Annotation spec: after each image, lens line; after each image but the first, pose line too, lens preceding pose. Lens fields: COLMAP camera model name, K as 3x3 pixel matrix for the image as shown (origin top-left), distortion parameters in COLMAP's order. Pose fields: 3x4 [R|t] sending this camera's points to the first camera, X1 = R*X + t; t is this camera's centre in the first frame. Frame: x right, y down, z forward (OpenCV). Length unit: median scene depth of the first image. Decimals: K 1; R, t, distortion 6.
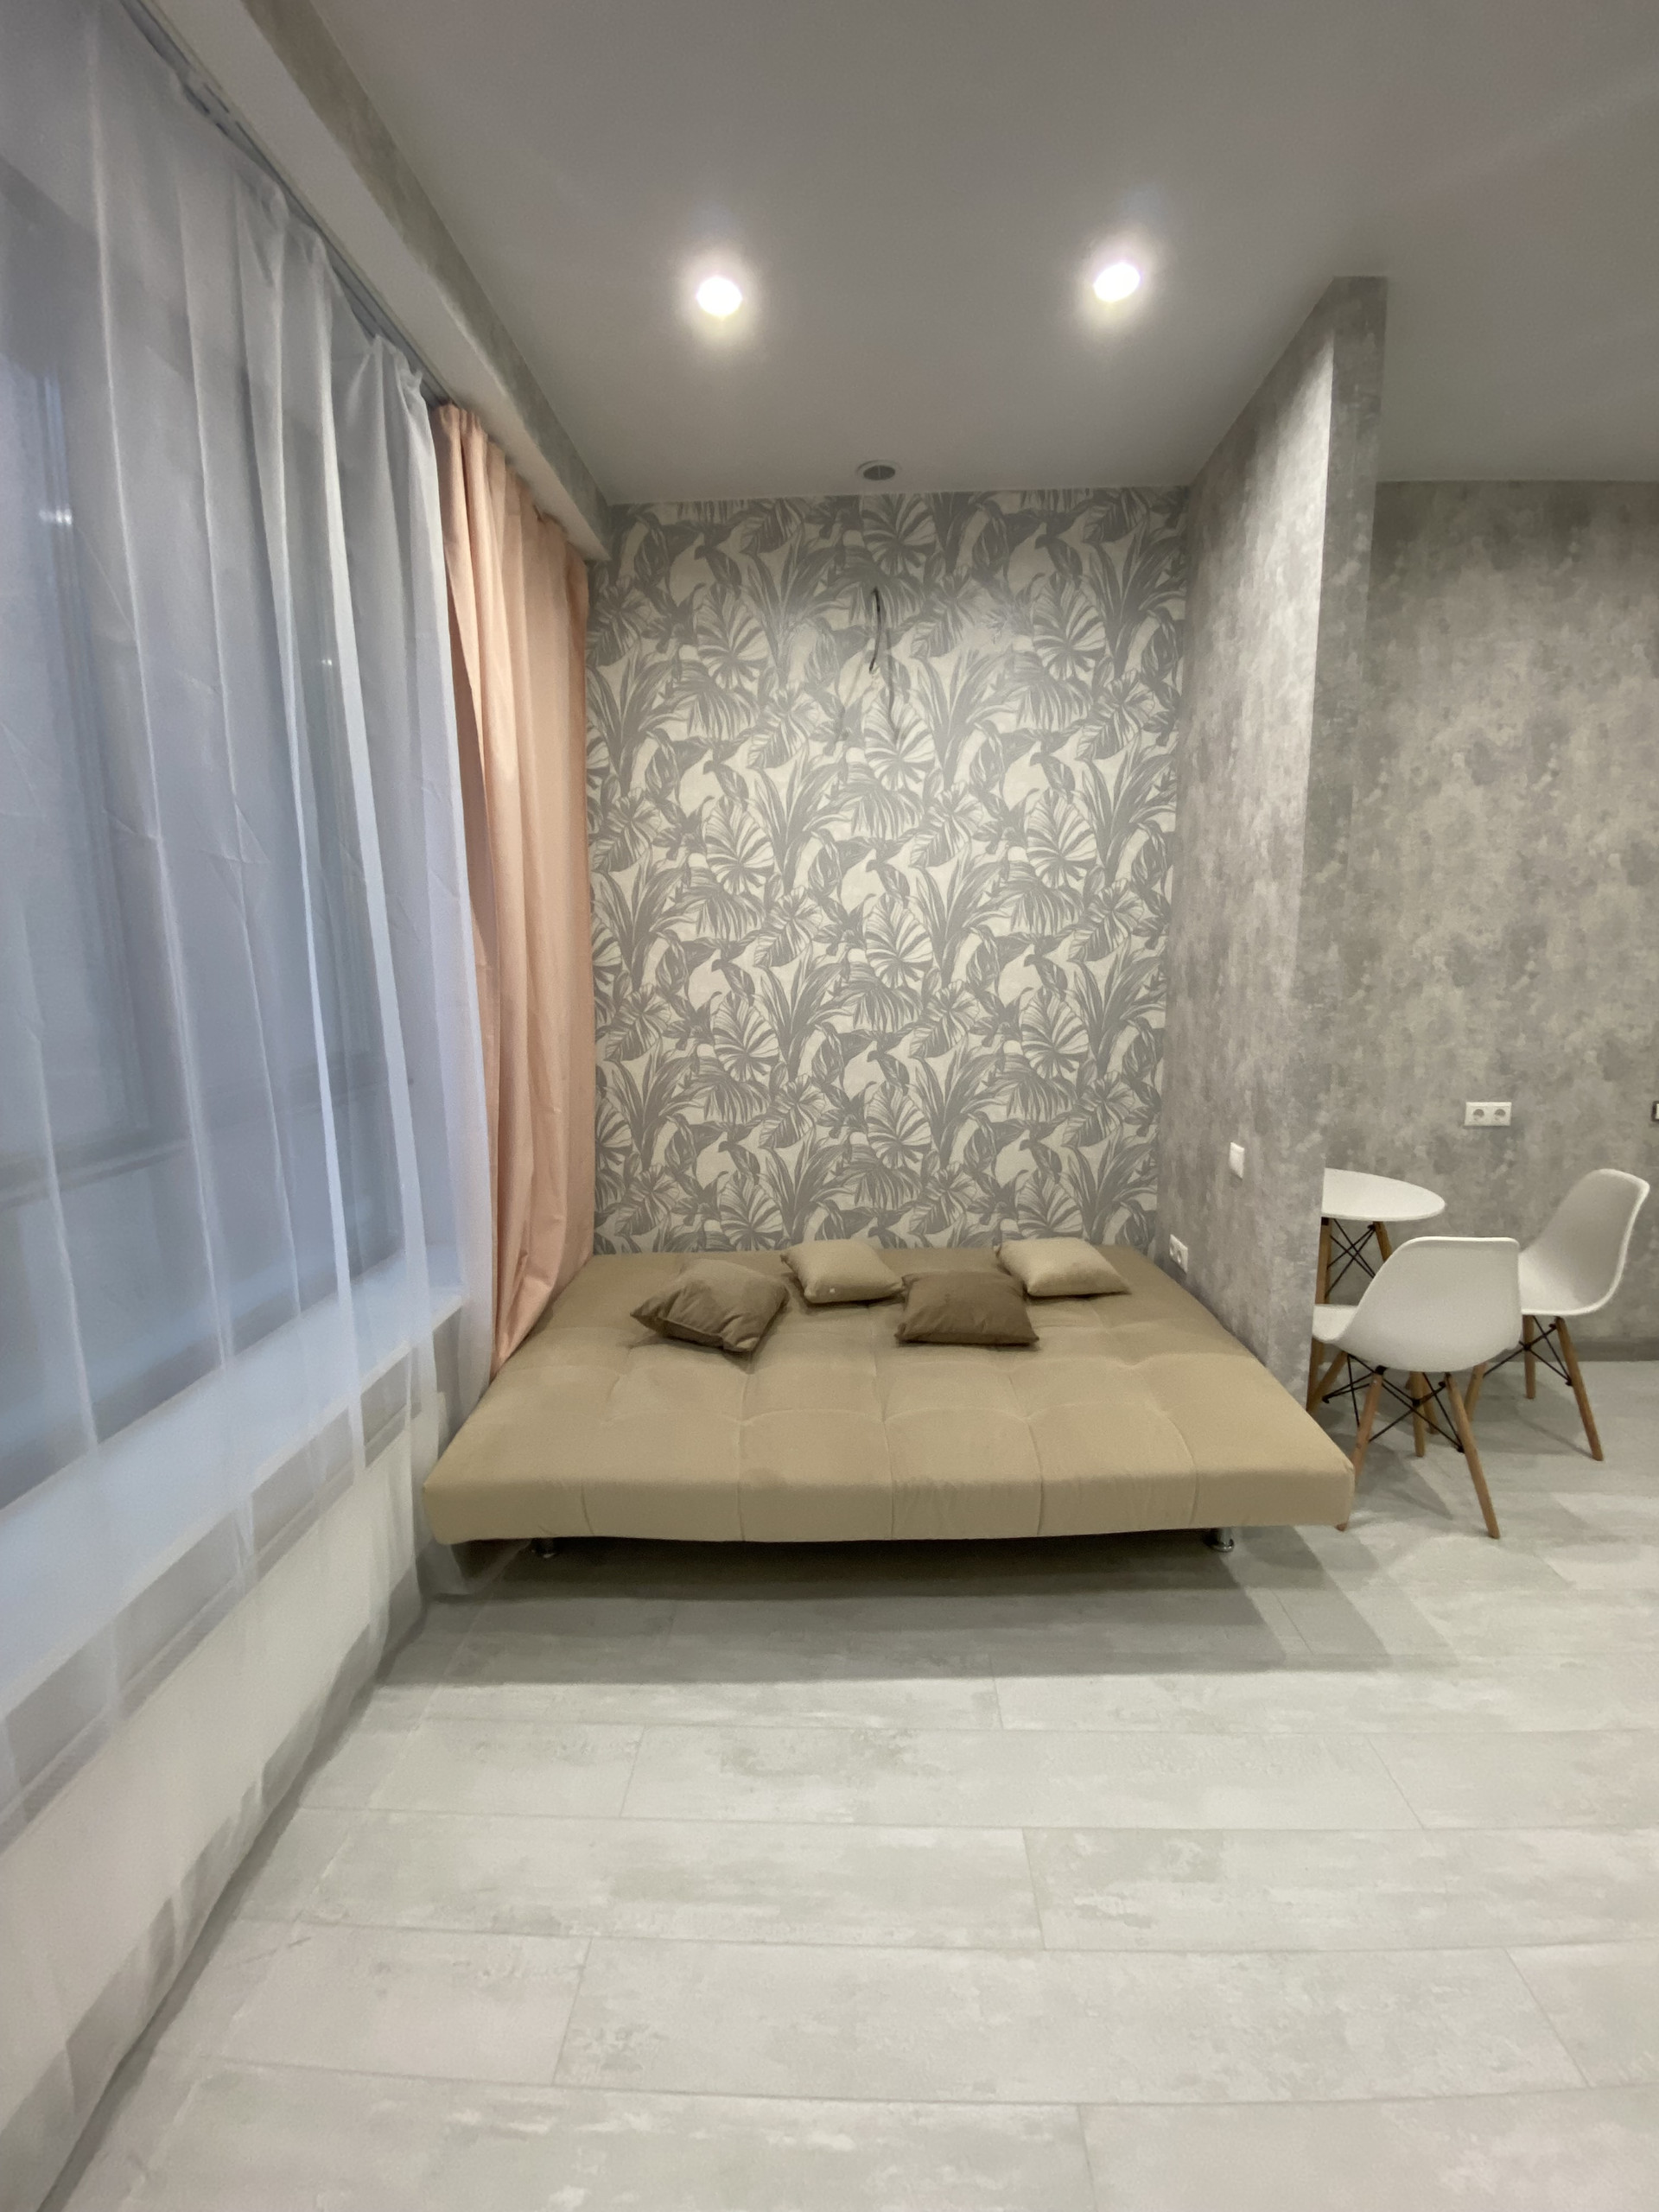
lens RADIAL K [[900.5, 0, 799.8], [0, 900.5, 1112.1], [0, 0, 1]] dist [0.009250, -0.015109]
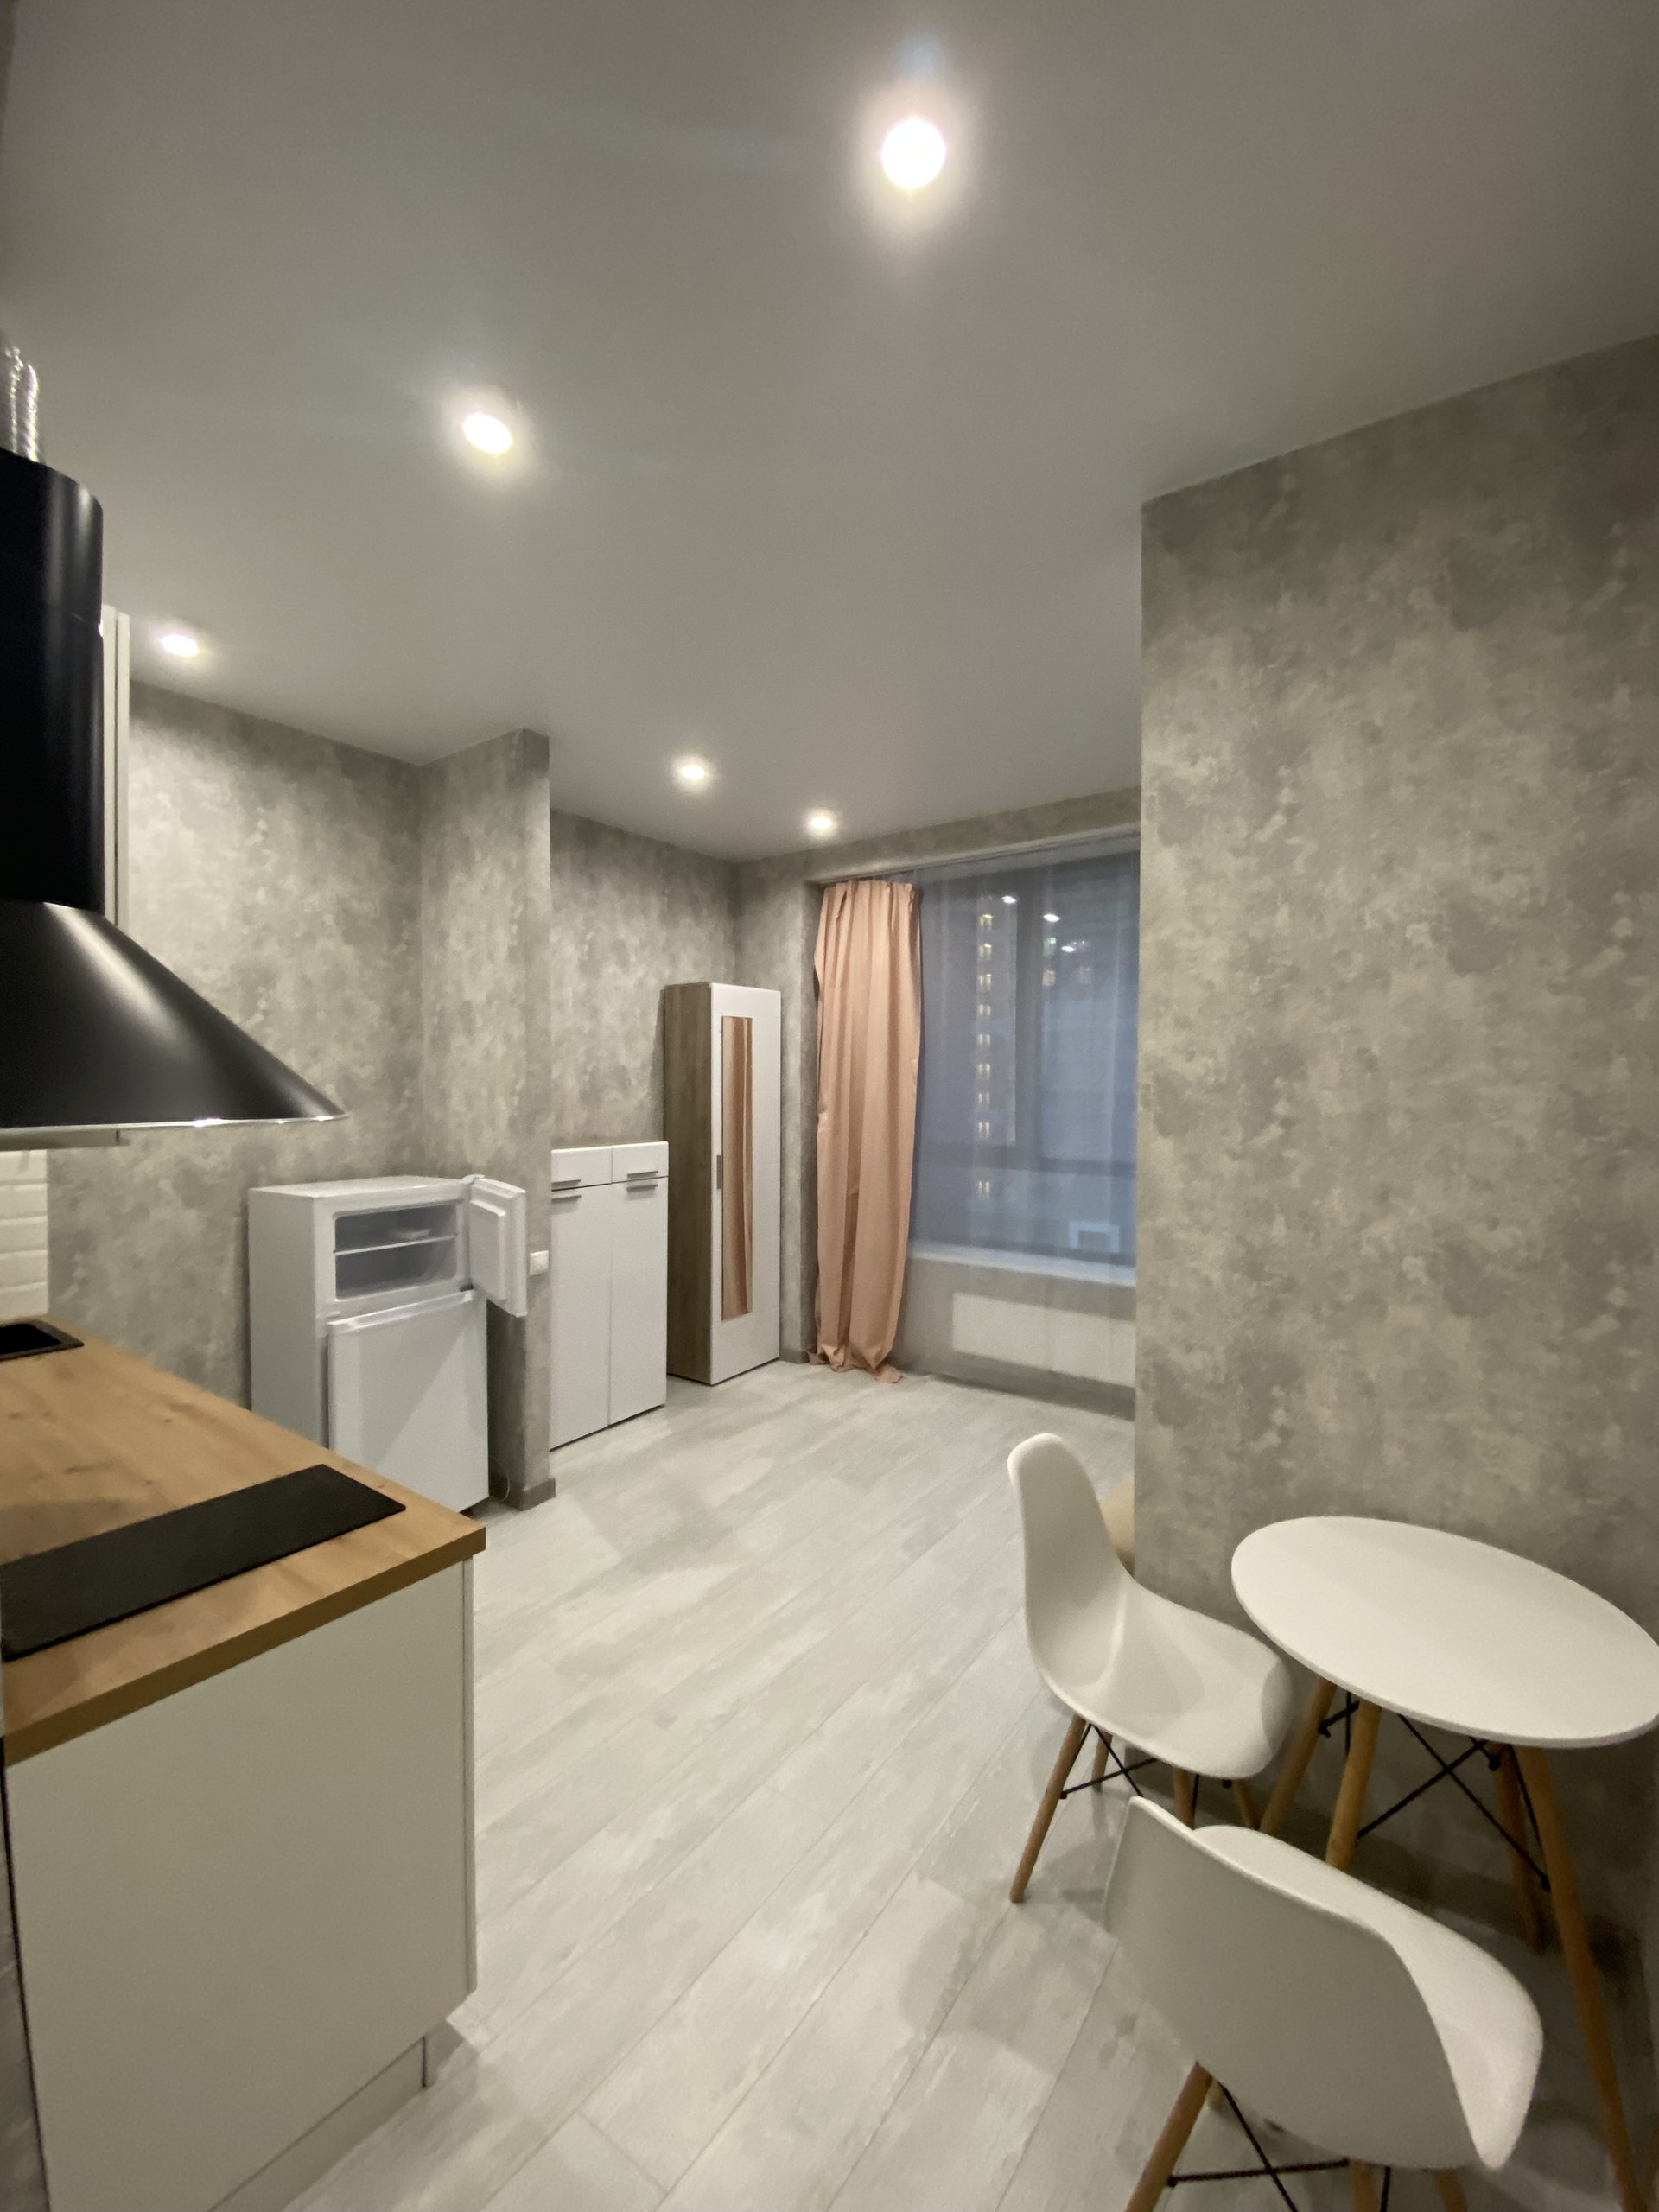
lens RADIAL K [[900.5, 0, 840.2], [0, 900.5, 1104.8], [0, 0, 1]] dist [0.009250, -0.015109]
pose [[-0.548080, 0.030376, -0.835874, 1.166808], [-0.142428, 0.981356, 0.129052, -0.211776], [0.824211, 0.189783, -0.533535, 0.932167]]
